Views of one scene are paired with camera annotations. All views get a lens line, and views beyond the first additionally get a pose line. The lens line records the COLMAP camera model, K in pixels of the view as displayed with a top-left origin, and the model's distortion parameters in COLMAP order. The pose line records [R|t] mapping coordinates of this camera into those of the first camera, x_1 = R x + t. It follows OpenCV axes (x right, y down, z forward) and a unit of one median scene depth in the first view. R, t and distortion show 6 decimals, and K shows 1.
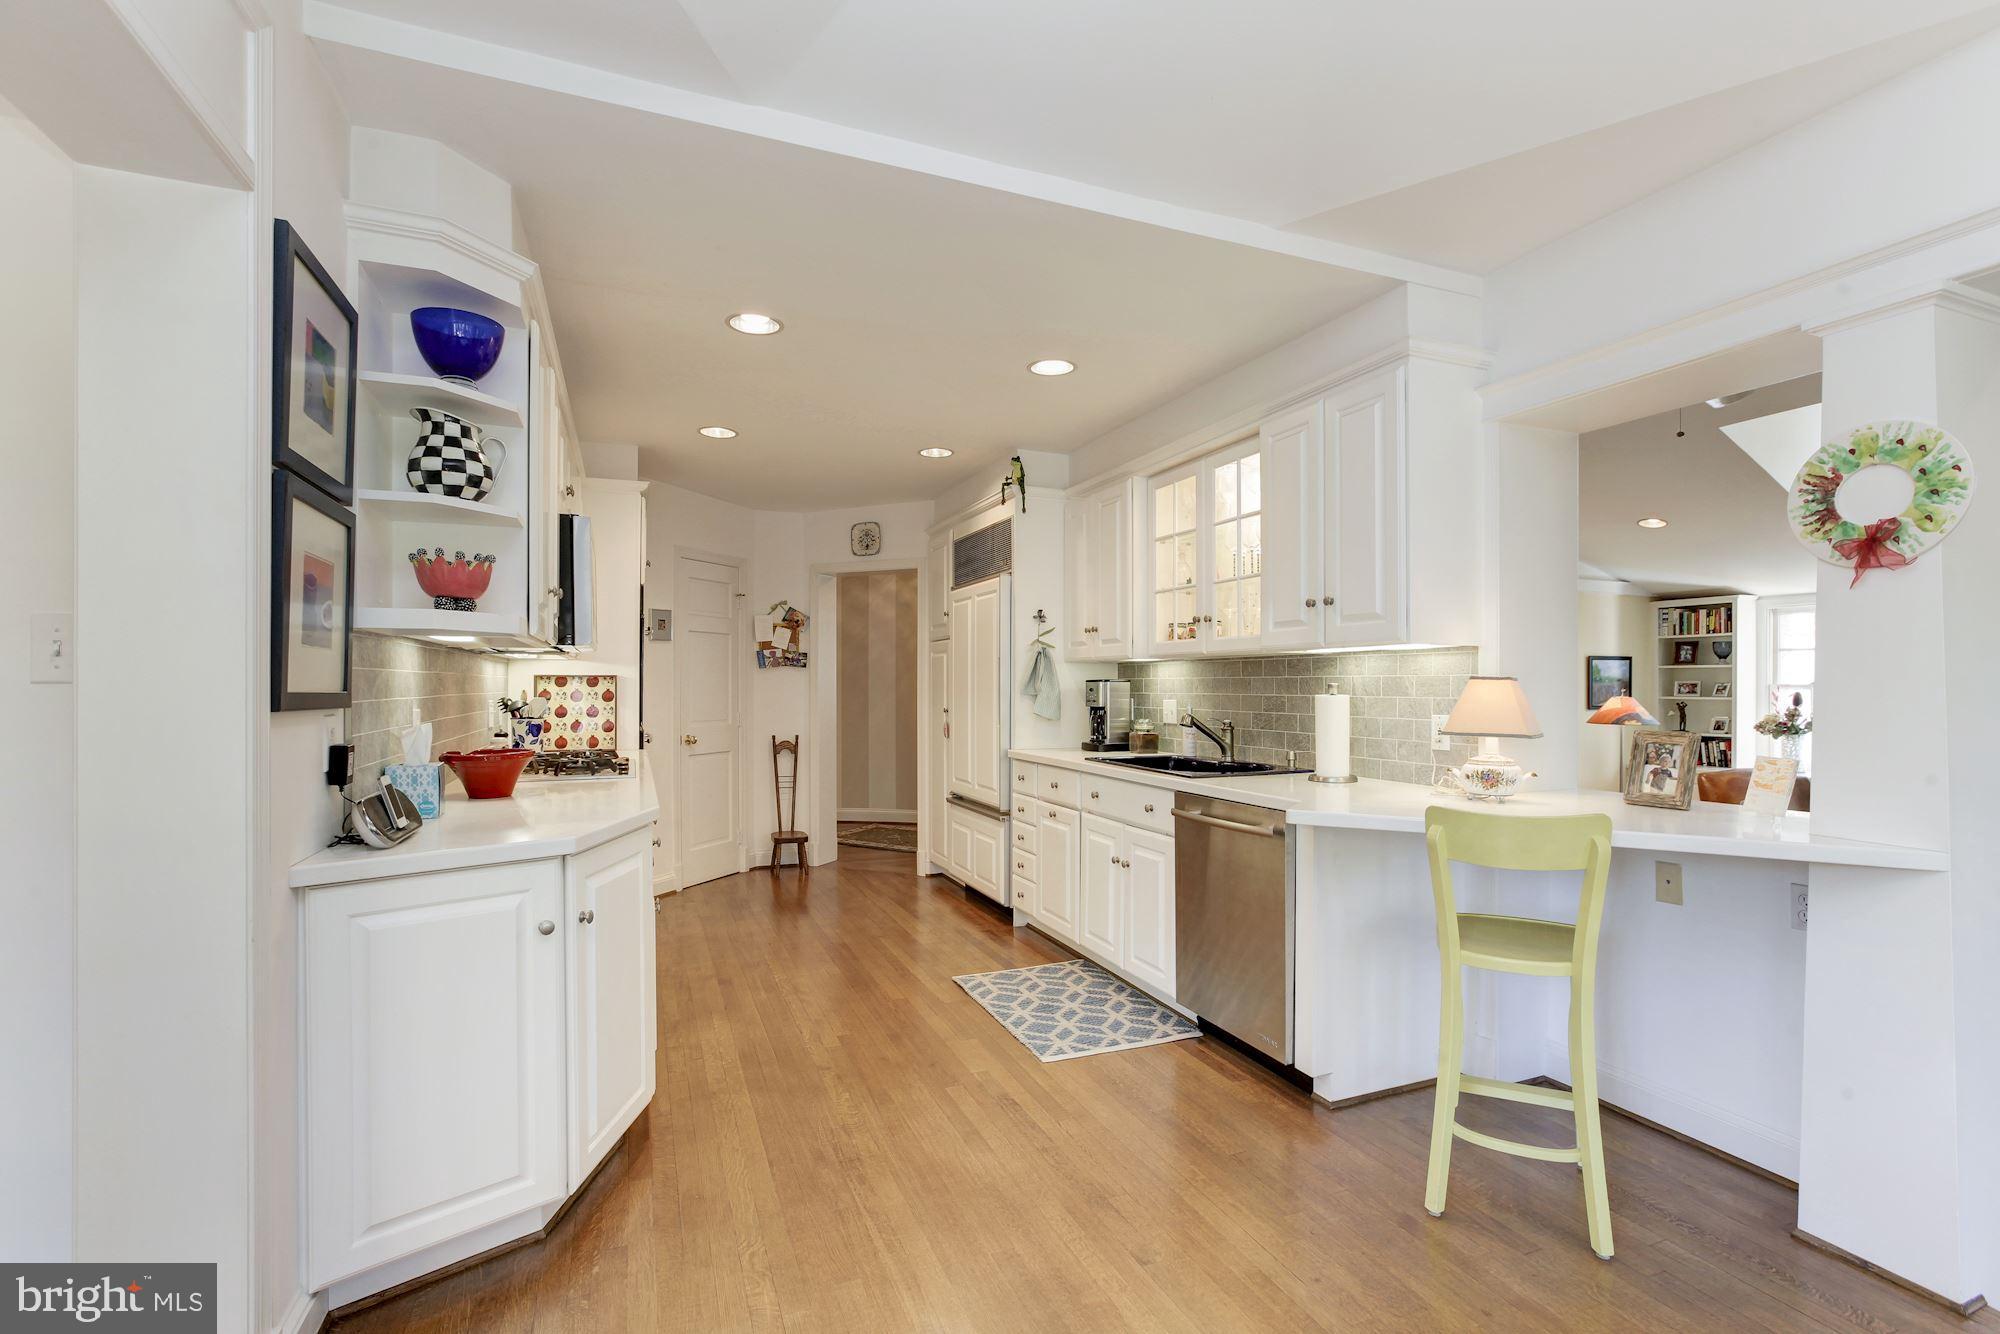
lens RADIAL K [[895.9, 0, 980.6], [0, 895.9, 685.7], [0, 0, 1]] dist [-0.054830, 0.021023]
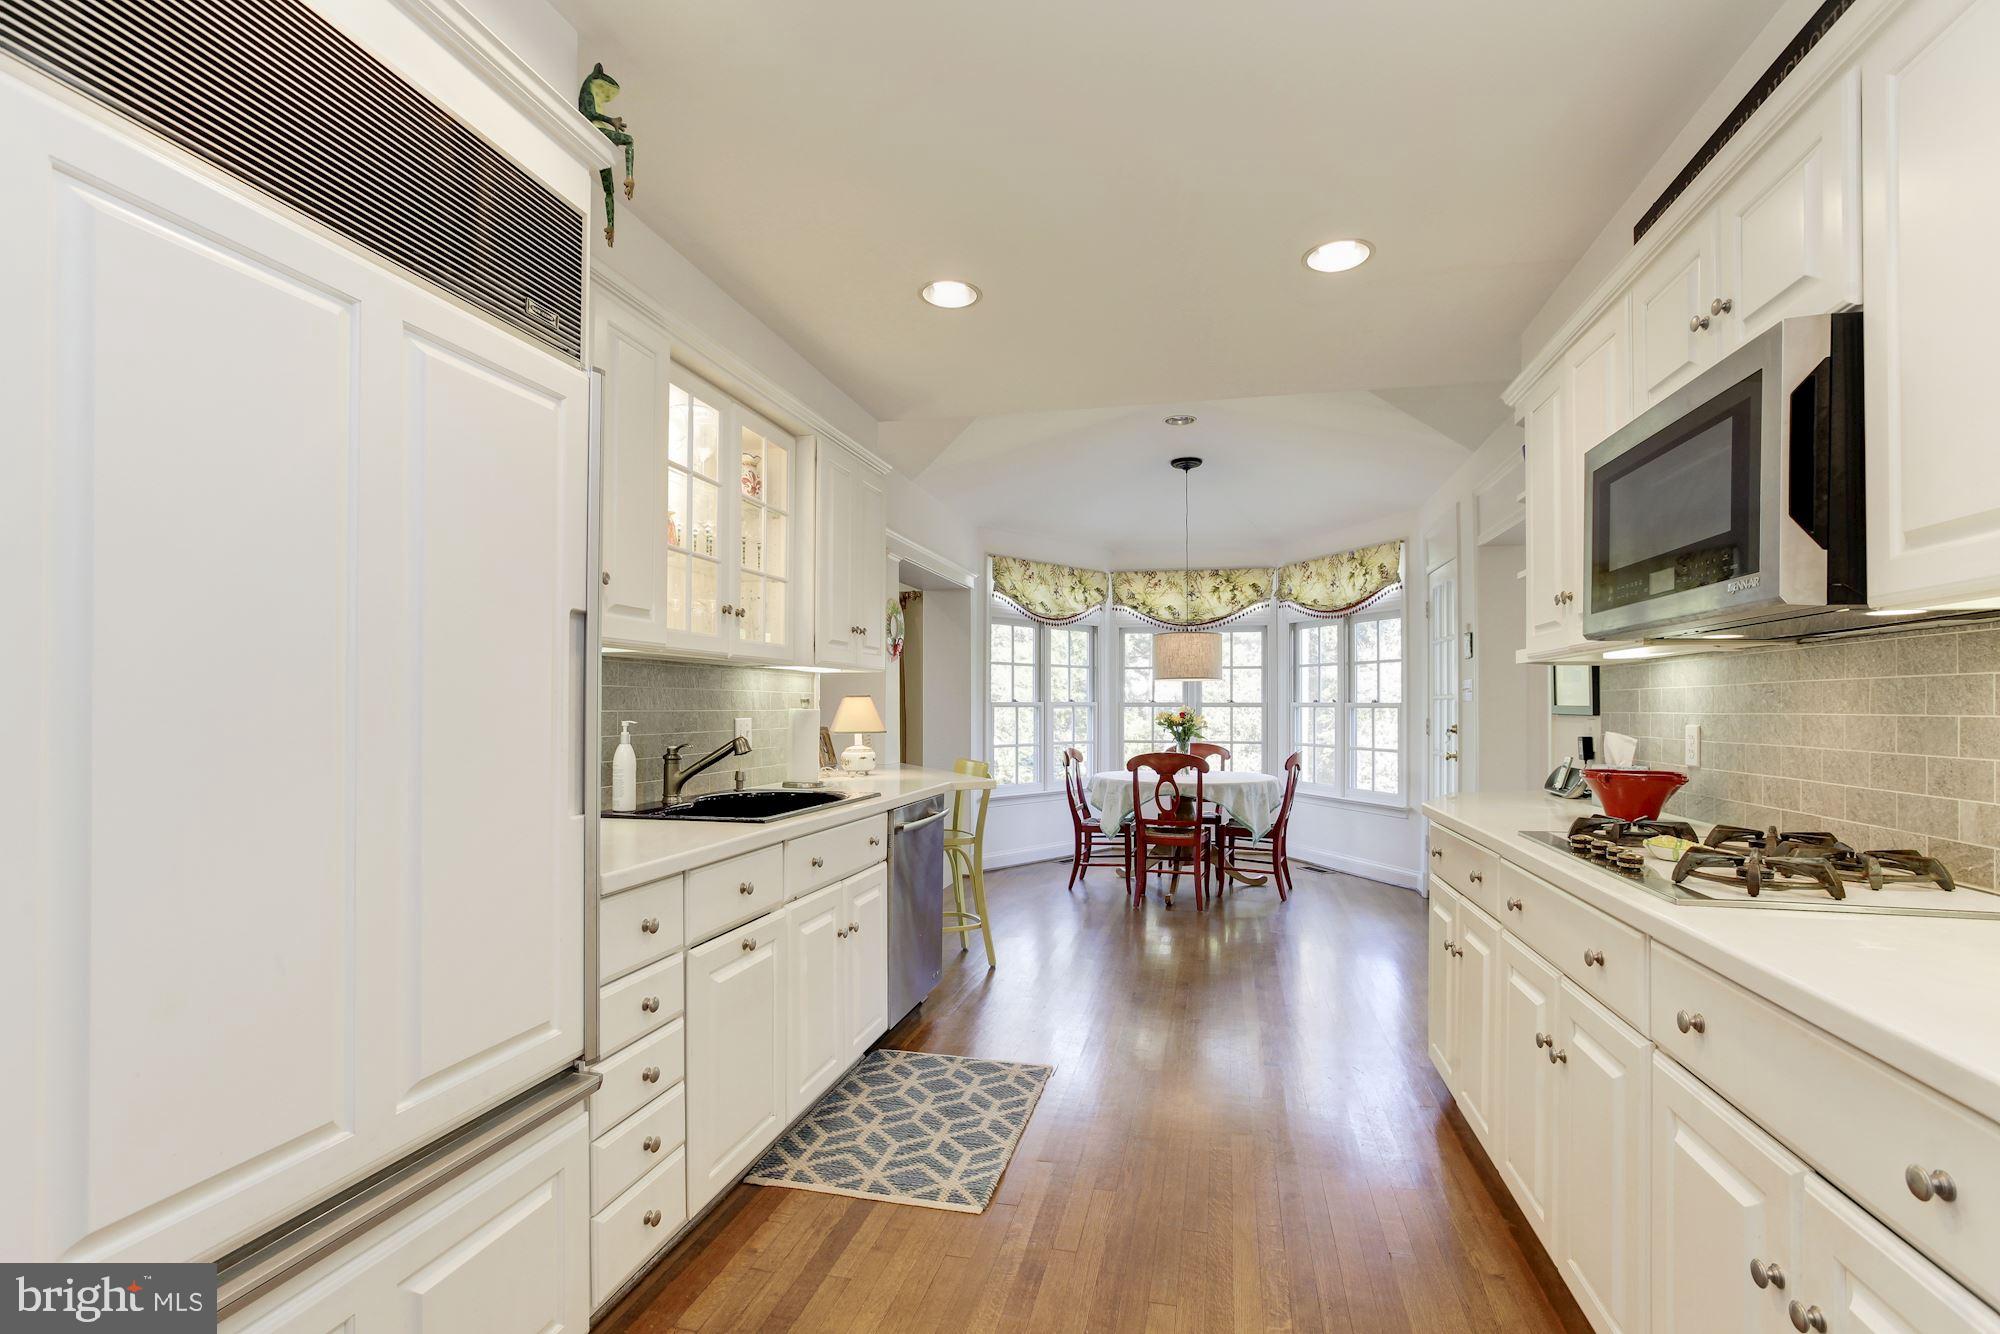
lens RADIAL K [[919.4, 0, 1015.5], [0, 919.4, 695.7], [0, 0, 1]] dist [-0.048806, 0.027348]
pose [[-0.829361, 0.002718, 0.558707, -0.394021], [-0.003385, 0.999945, -0.009890, 0.004287], [-0.558703, -0.010093, -0.829306, 1.546976]]
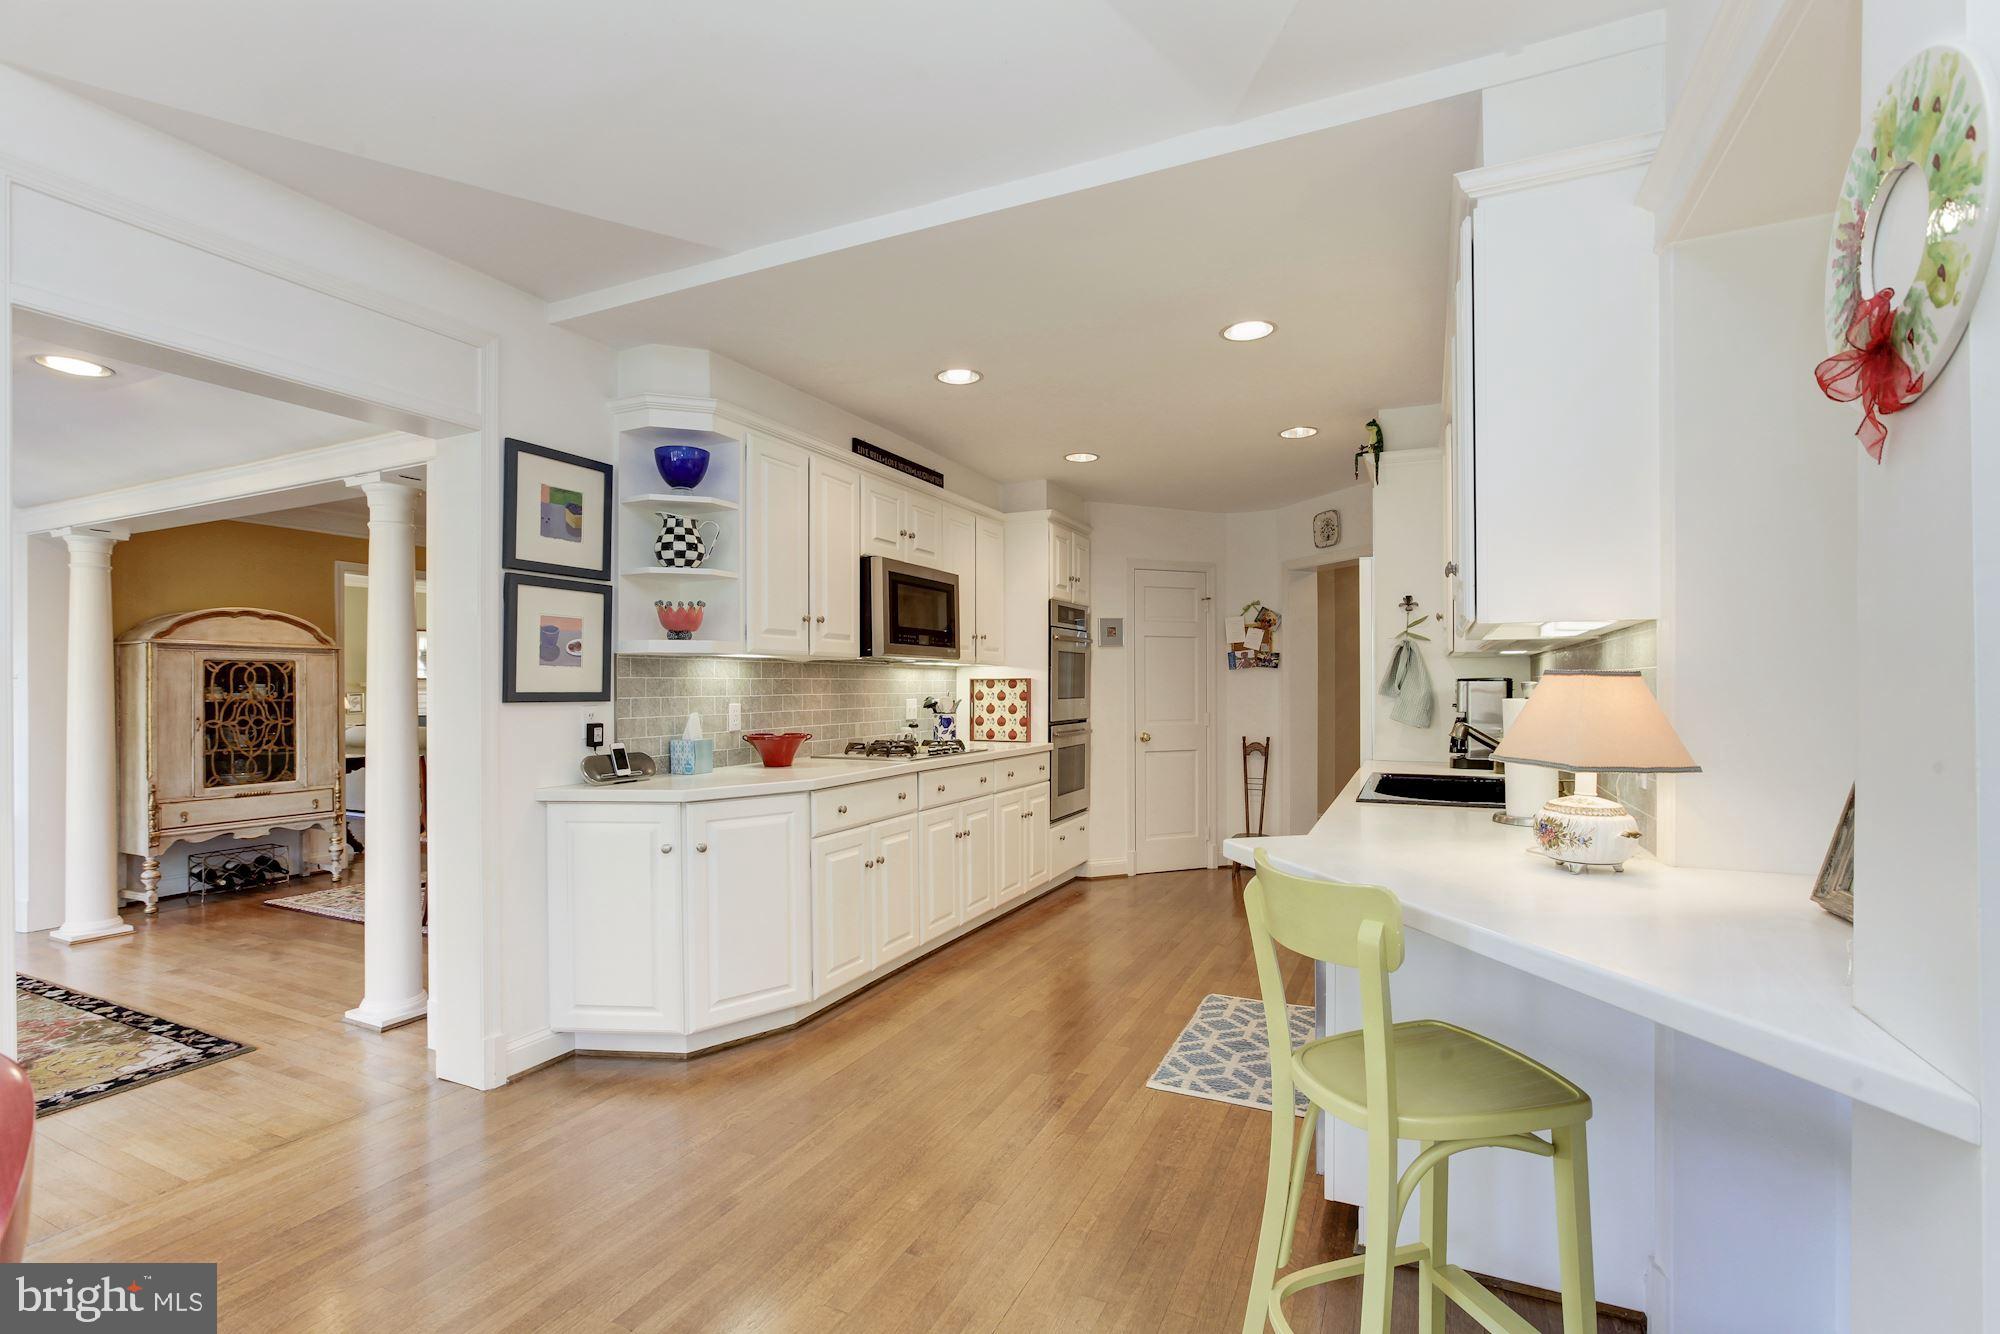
lens RADIAL K [[896.7, 0, 993.6], [0, 896.7, 687.0], [0, 0, 1]] dist [-0.023381, 0.006657]
pose [[0.685092, -0.002426, -0.728453, 0.528798], [0.002881, 0.999996, -0.000621, 0.000282], [0.728451, -0.001673, 0.685096, 0.188909]]
